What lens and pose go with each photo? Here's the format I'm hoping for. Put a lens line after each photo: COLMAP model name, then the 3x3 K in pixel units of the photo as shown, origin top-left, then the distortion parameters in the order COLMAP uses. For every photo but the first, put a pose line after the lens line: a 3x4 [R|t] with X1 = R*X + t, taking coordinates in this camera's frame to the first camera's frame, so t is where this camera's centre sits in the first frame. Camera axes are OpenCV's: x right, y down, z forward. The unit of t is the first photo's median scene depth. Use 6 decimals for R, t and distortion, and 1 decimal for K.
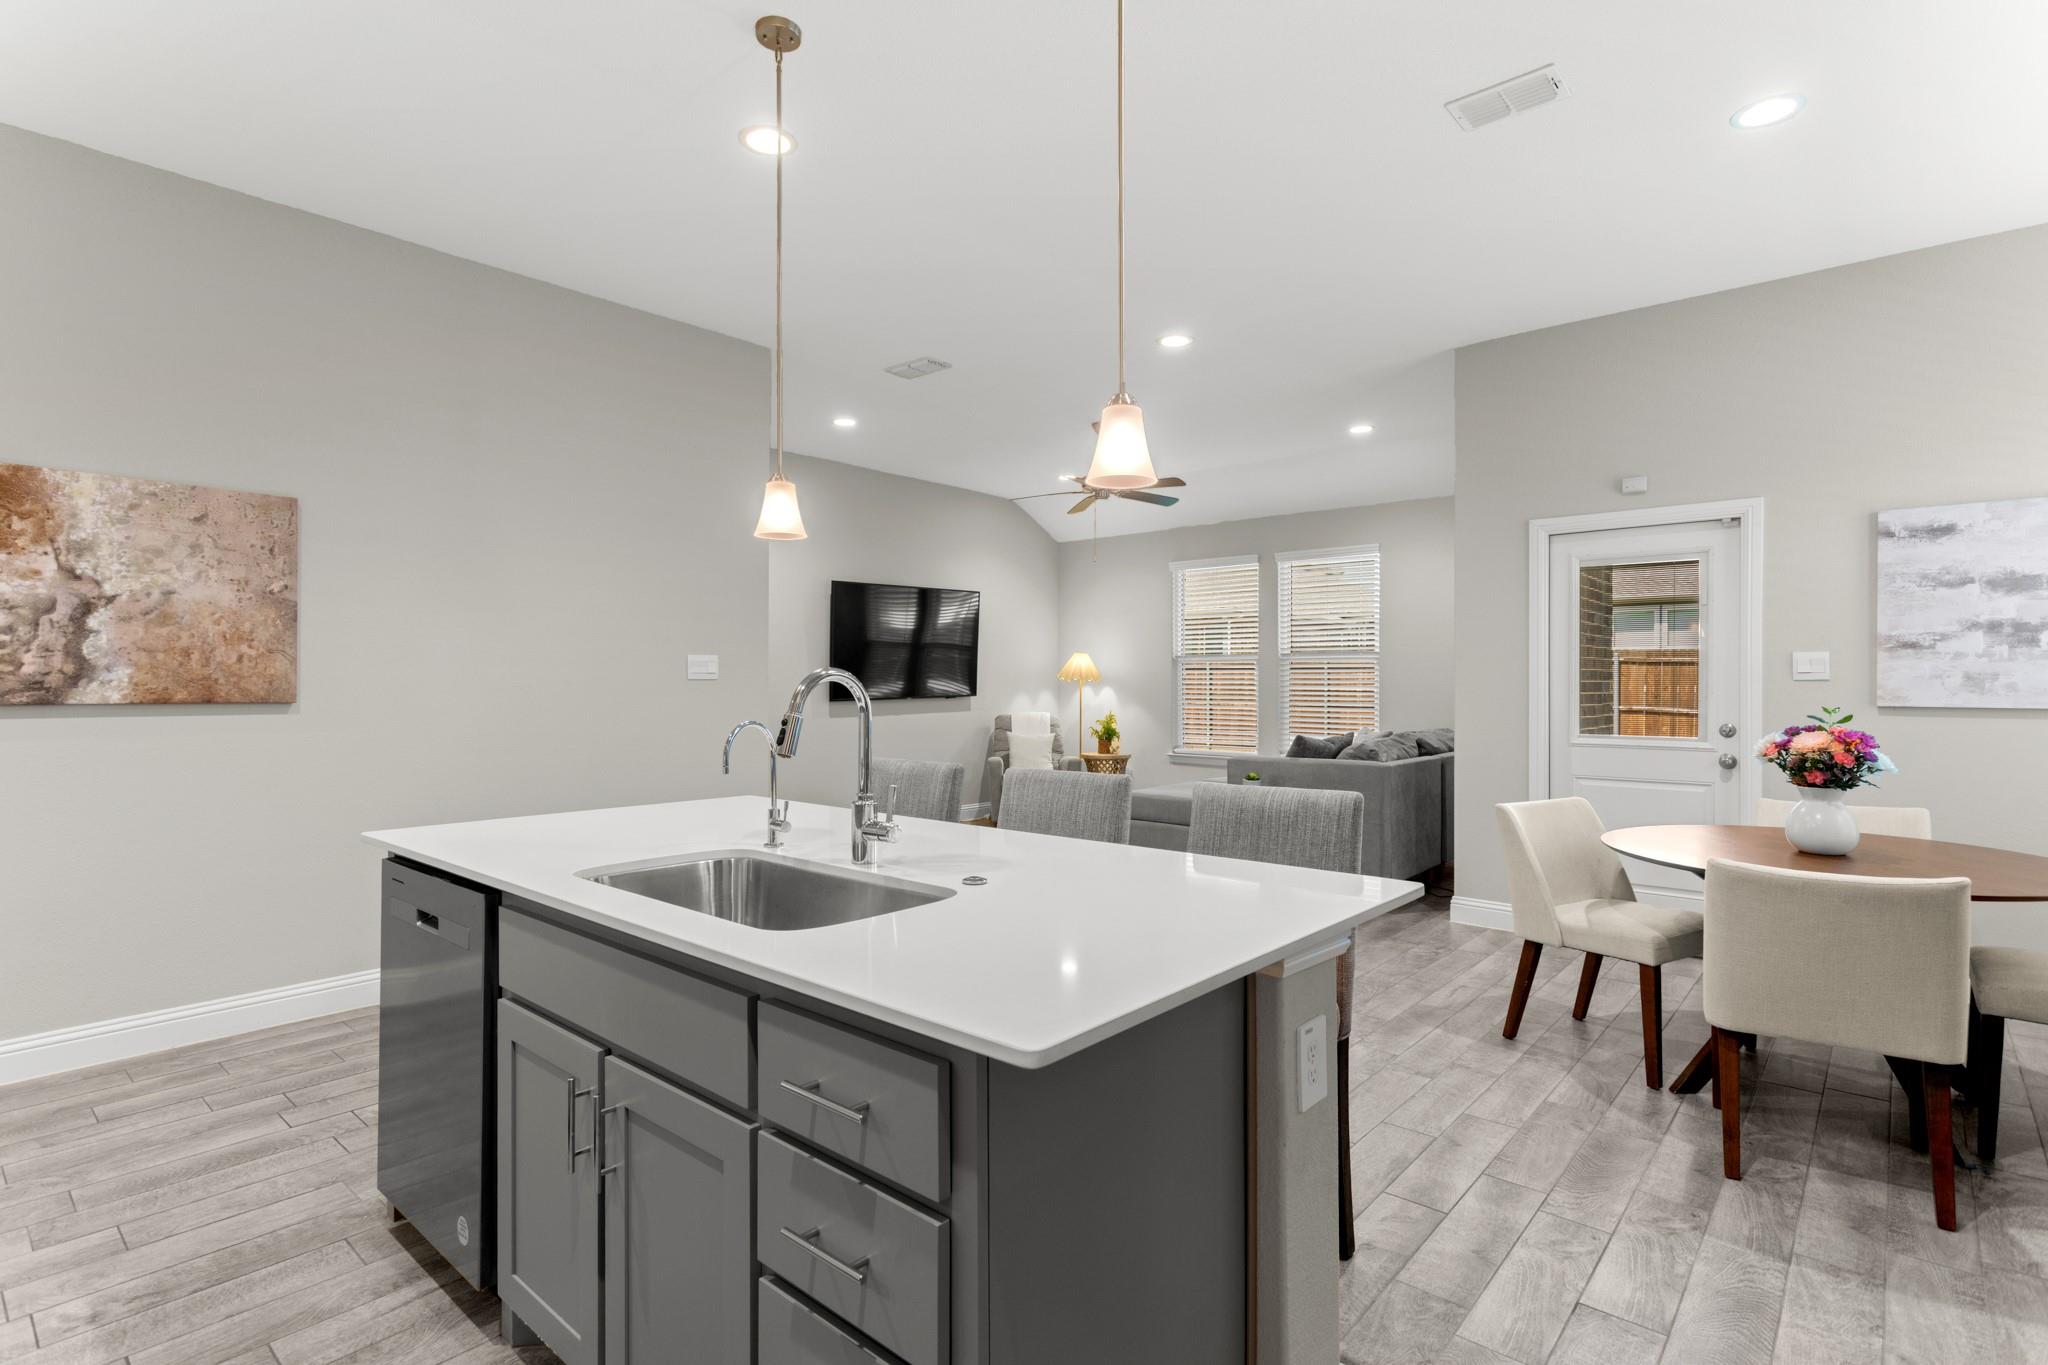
lens RADIAL K [[1003.8, 0, 1022.1], [0, 1003.8, 678.8], [0, 0, 1]] dist [0.001606, 0.006120]
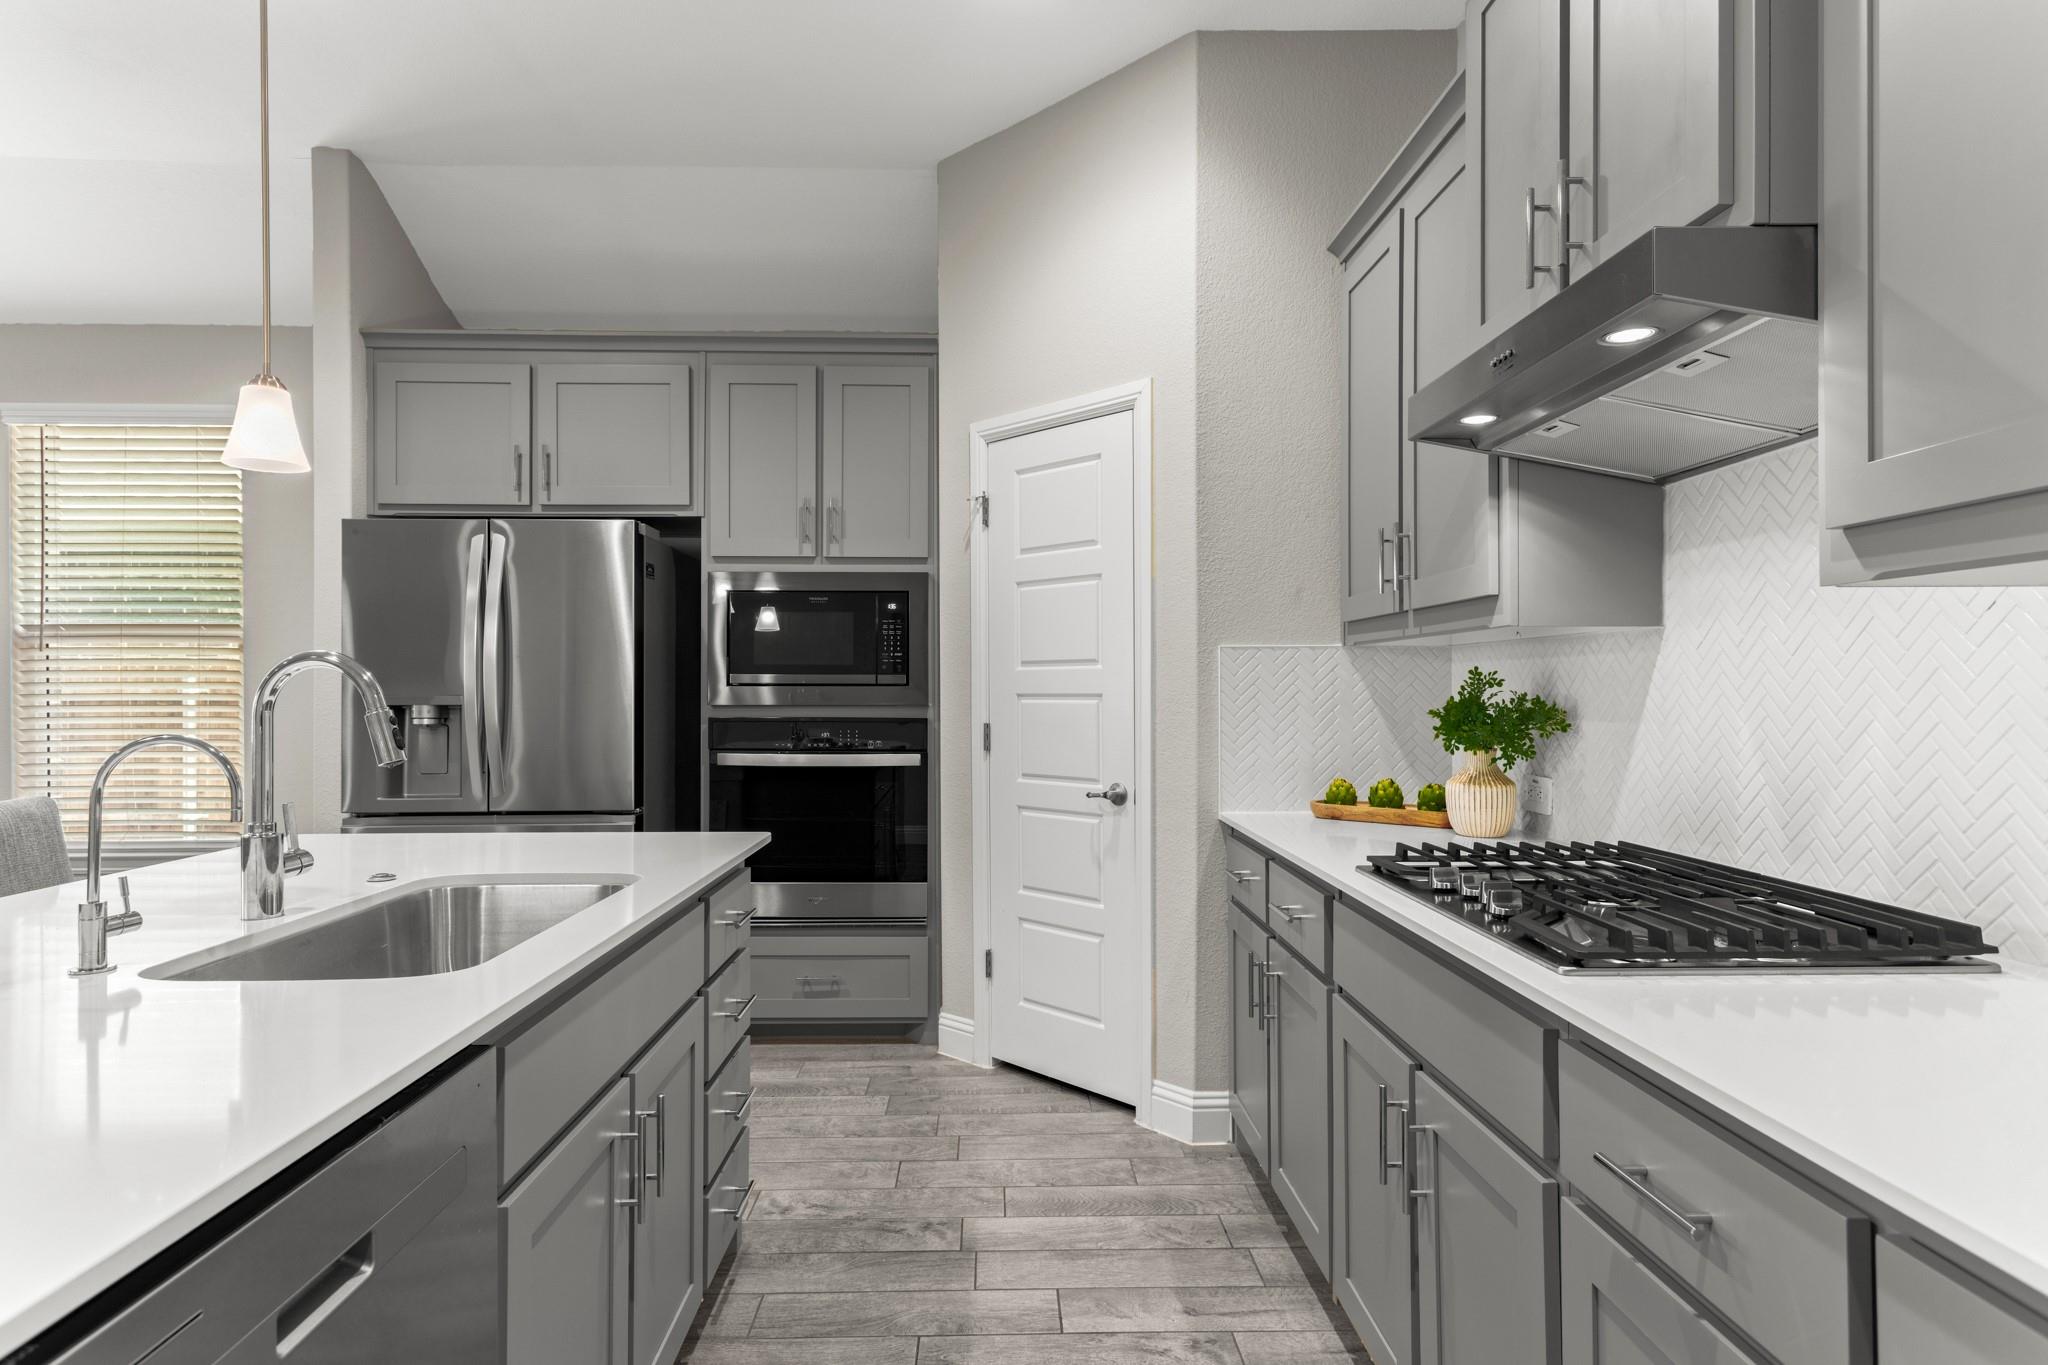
lens RADIAL K [[1089.4, 0, 1024.0], [0, 1089.4, 682.5], [0, 0, 1]] dist [0.000968, -0.000483]
pose [[-0.679084, 0.005437, 0.734040, -0.649413], [0.000409, 0.999975, -0.007029, 0.012715], [-0.734060, -0.004473, -0.679070, 0.663974]]
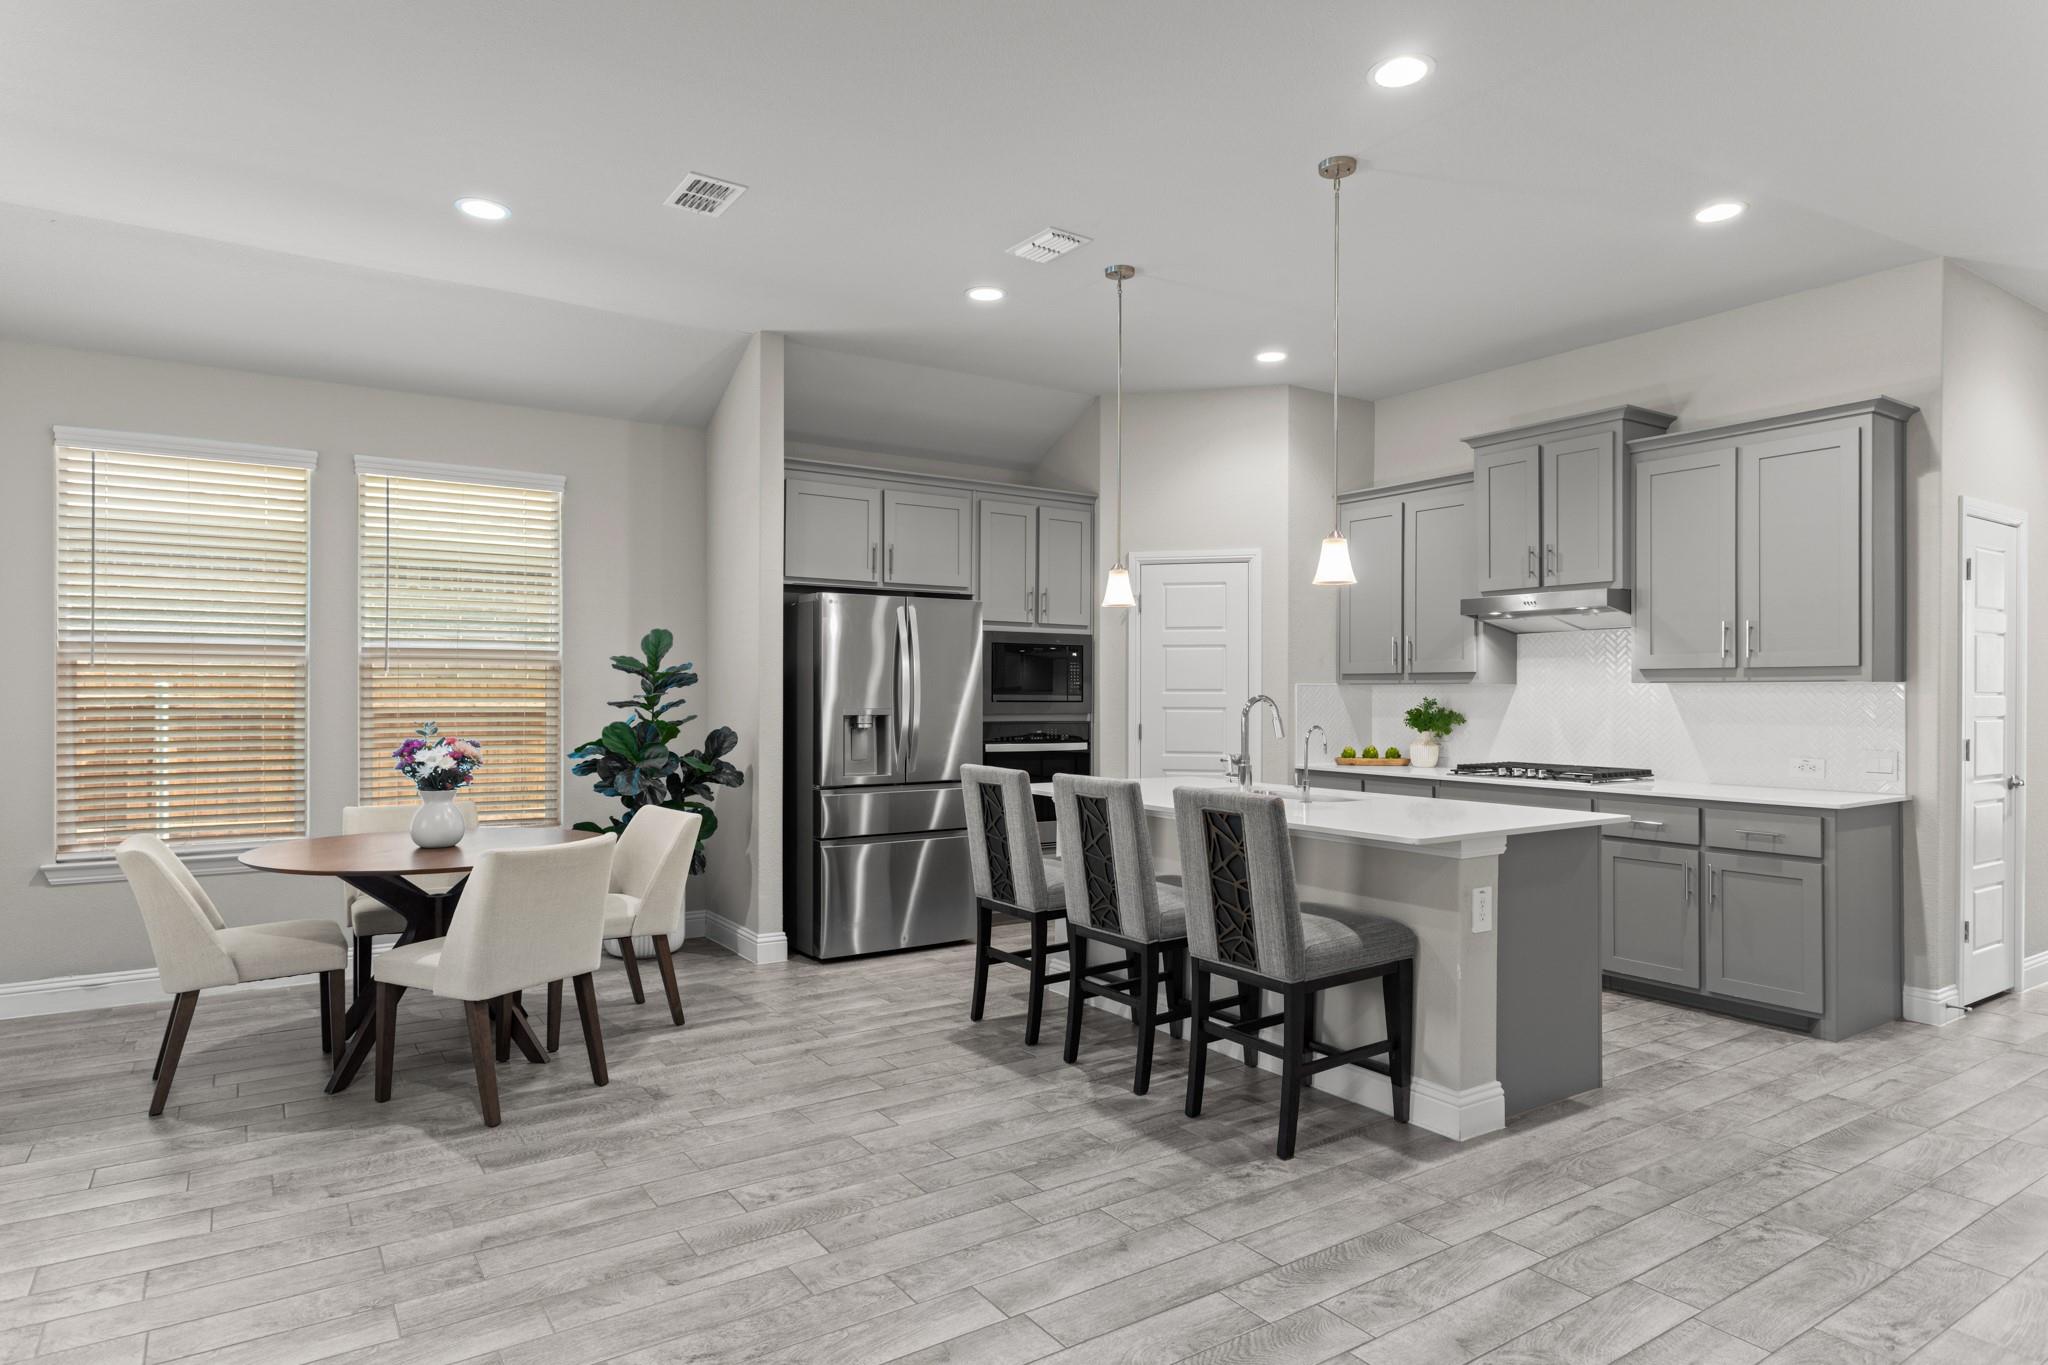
lens RADIAL K [[1168.8, 0, 1027.0], [0, 1168.8, 693.8], [0, 0, 1]] dist [0.008666, 0.000774]
pose [[-0.966627, -0.003281, 0.256165, -0.189616], [-0.003293, 0.999995, 0.000382, -0.005940], [-0.256165, -0.000475, -0.966633, 1.908806]]
